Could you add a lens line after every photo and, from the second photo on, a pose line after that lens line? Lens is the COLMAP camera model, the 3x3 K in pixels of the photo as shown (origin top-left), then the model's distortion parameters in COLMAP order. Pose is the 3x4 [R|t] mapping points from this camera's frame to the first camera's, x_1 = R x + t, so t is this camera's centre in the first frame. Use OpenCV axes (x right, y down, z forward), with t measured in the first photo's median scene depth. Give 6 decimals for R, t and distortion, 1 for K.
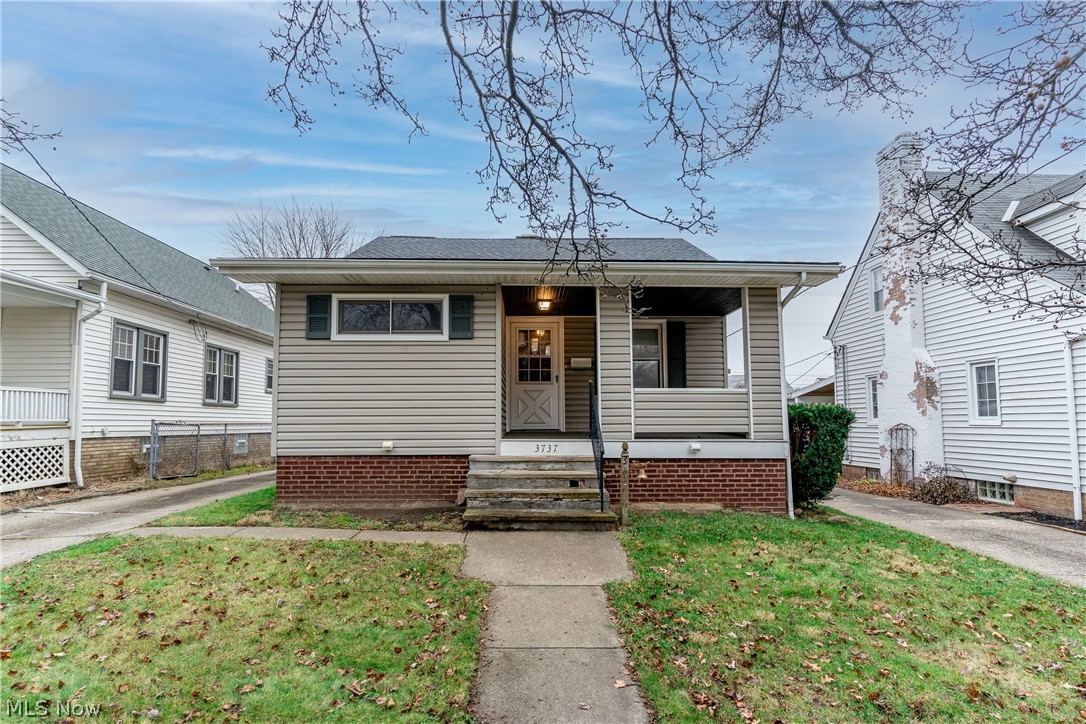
lens RADIAL K [[553.5, 0, 543.4], [0, 553.5, 383.3], [0, 0, 1]] dist [0.002545, 0.000416]
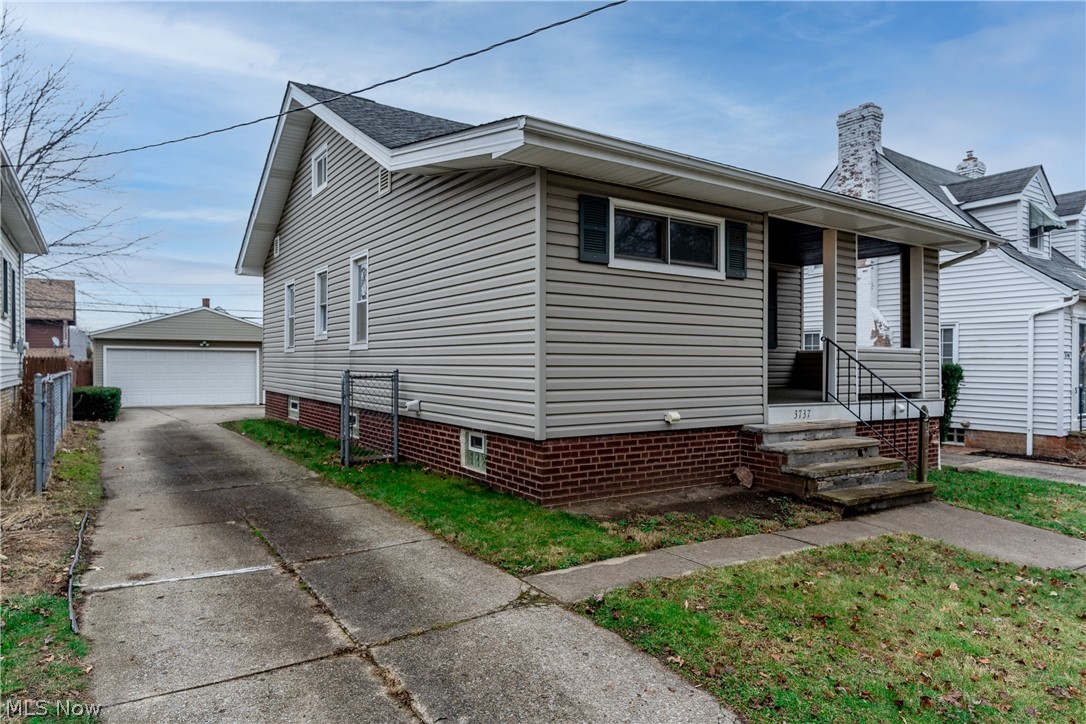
lens RADIAL K [[670.6, 0, 543.0], [0, 670.6, 362.0], [0, 0, 1]] dist [0.006955, 0.001044]
pose [[0.844078, 0.008907, 0.536147, -0.885684], [-0.047597, 0.997160, 0.058369, -0.004923], [-0.534104, -0.074787, 0.842104, 0.336877]]
